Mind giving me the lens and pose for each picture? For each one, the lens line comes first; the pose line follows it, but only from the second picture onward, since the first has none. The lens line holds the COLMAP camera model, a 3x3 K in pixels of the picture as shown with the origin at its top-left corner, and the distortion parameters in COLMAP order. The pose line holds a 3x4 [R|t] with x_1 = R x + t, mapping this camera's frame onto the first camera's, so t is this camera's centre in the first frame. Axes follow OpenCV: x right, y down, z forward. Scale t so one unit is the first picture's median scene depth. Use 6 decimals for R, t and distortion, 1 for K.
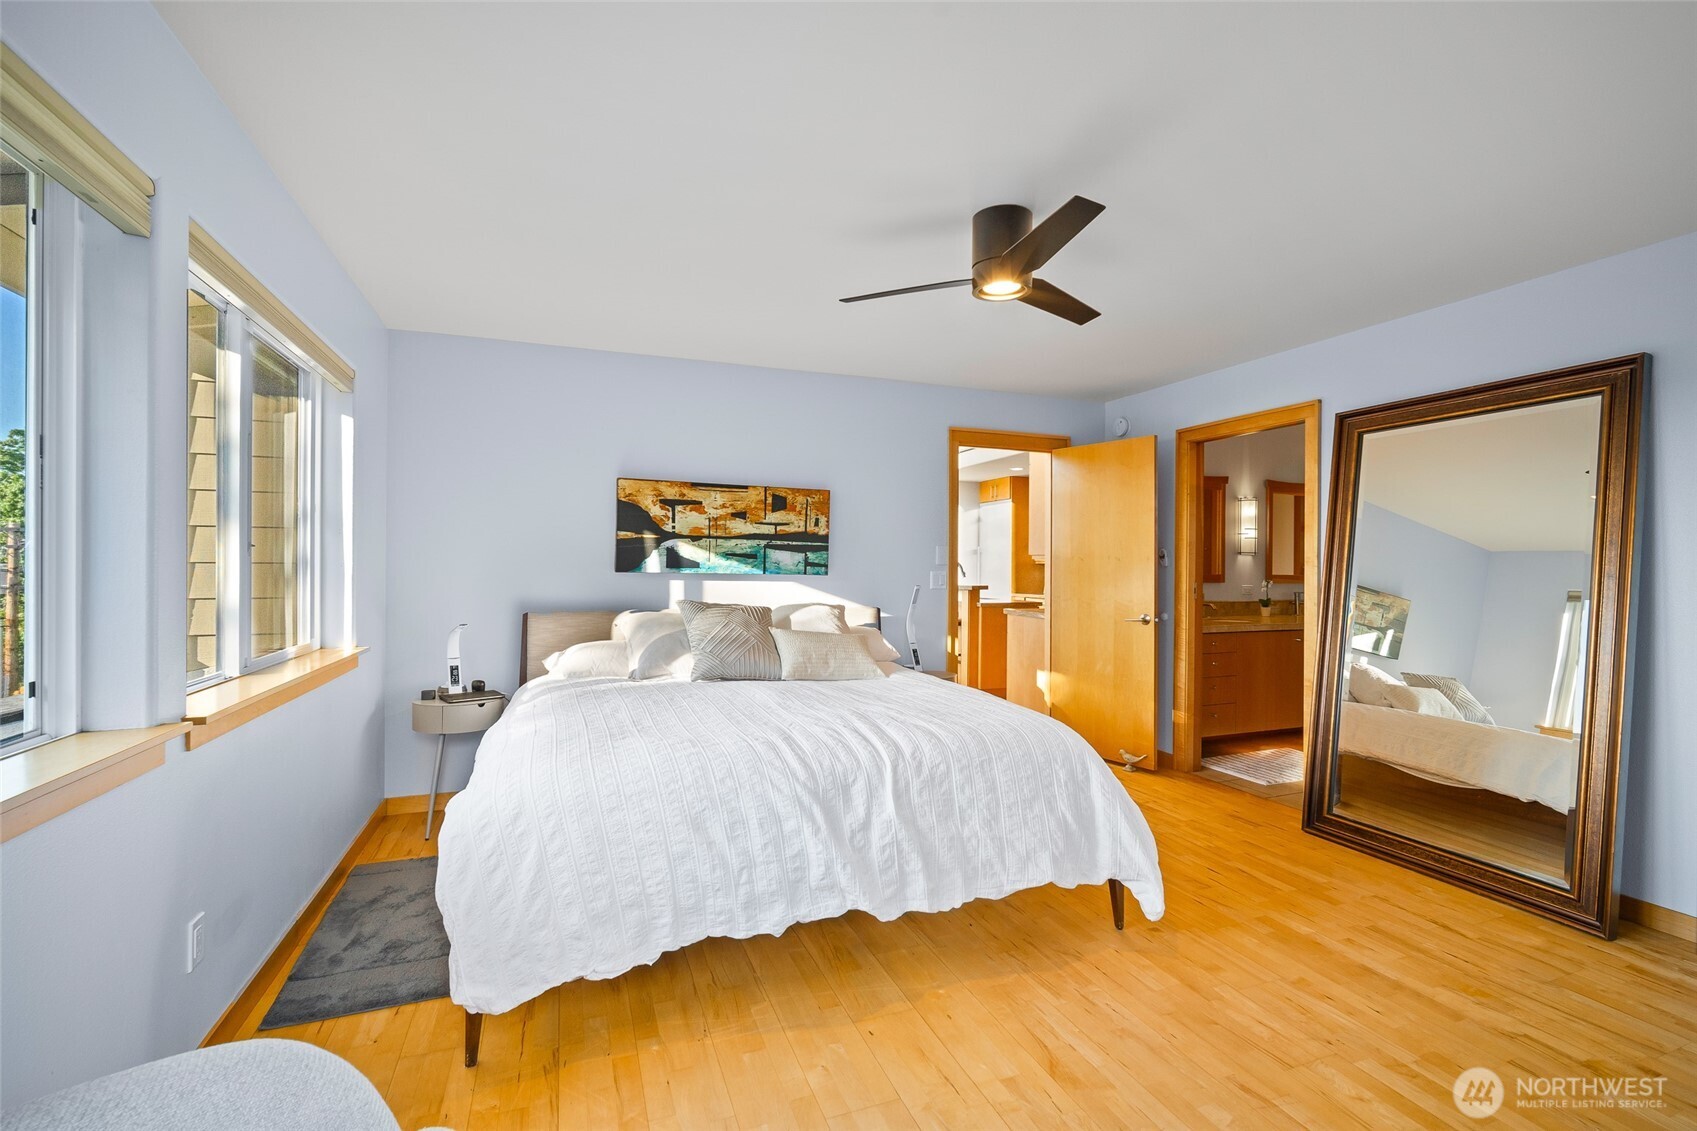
lens RADIAL K [[744.5, 0, 855.1], [0, 744.5, 567.7], [0, 0, 1]] dist [-0.000574, 0.000137]
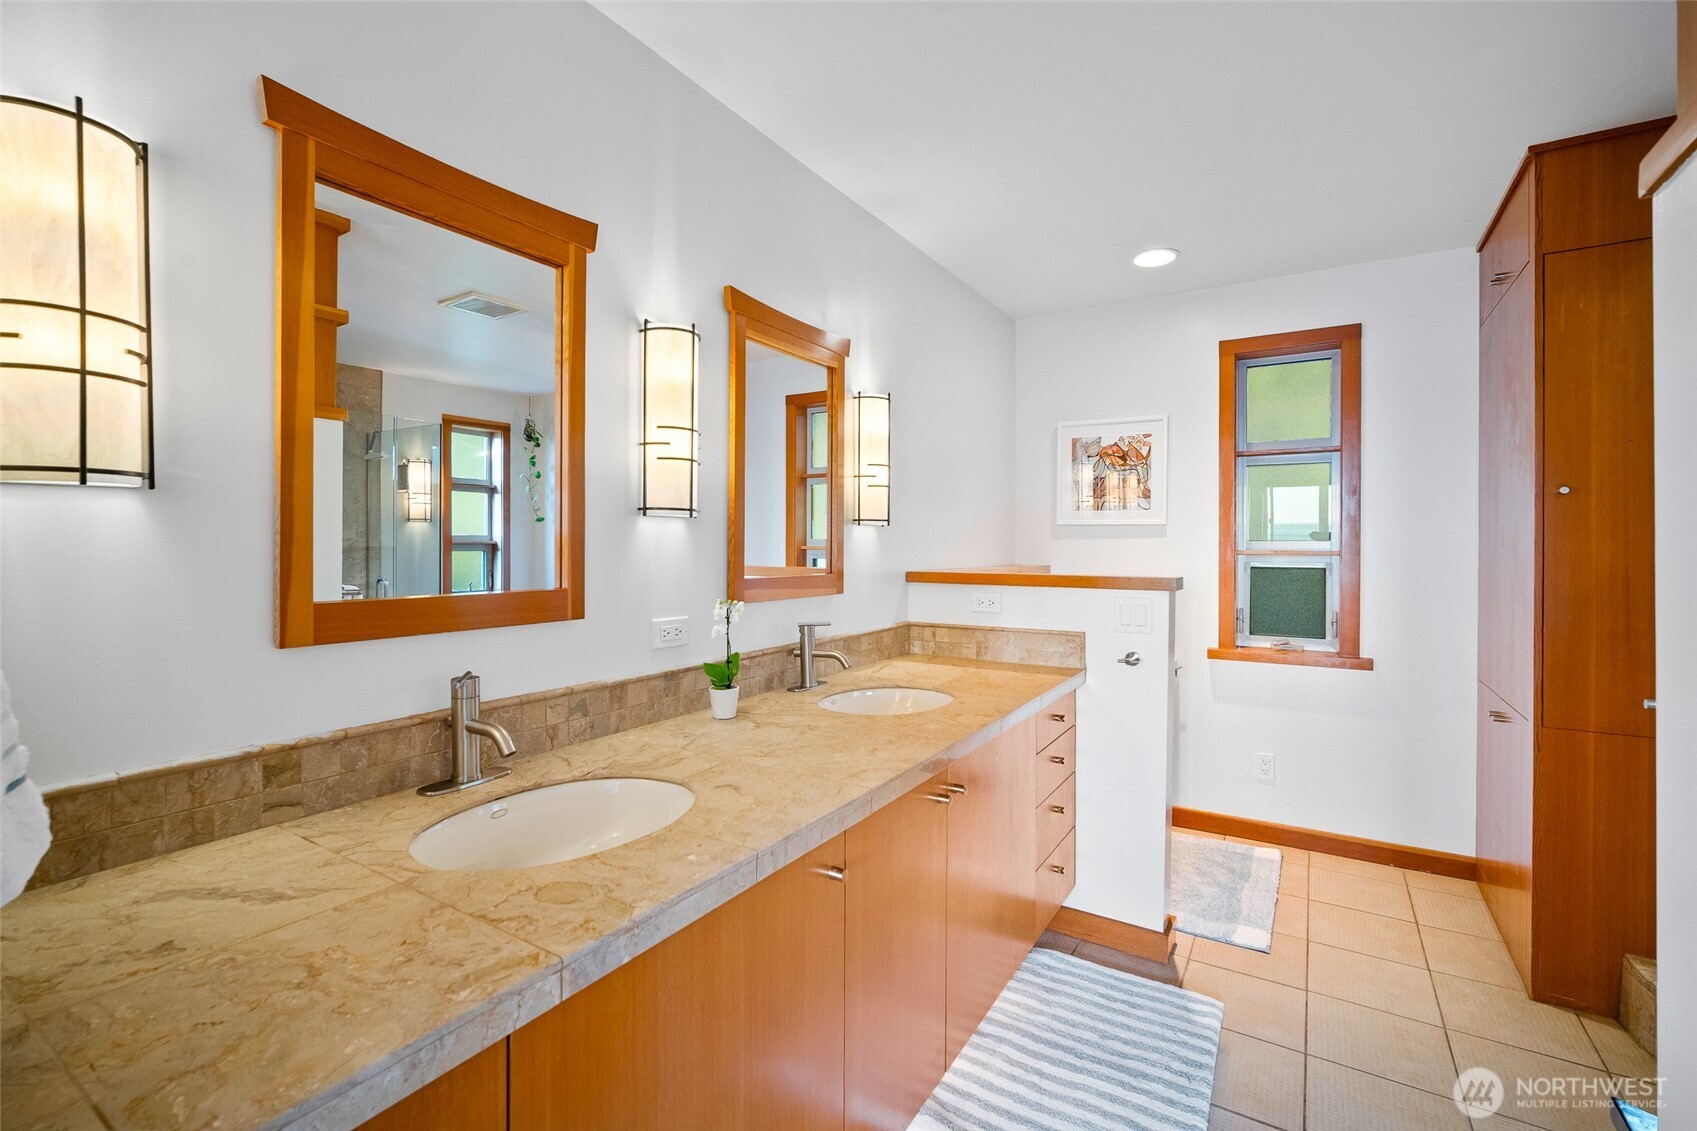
lens RADIAL K [[744.5, 0, 848.0], [0, 744.5, 555.2], [0, 0, 1]] dist [-0.000574, 0.000137]
pose [[0.796482, -0.004076, 0.604649, 0.404107], [0.000131, 0.999978, 0.006568, -0.004106], [-0.604662, -0.005152, 0.796465, 0.719282]]
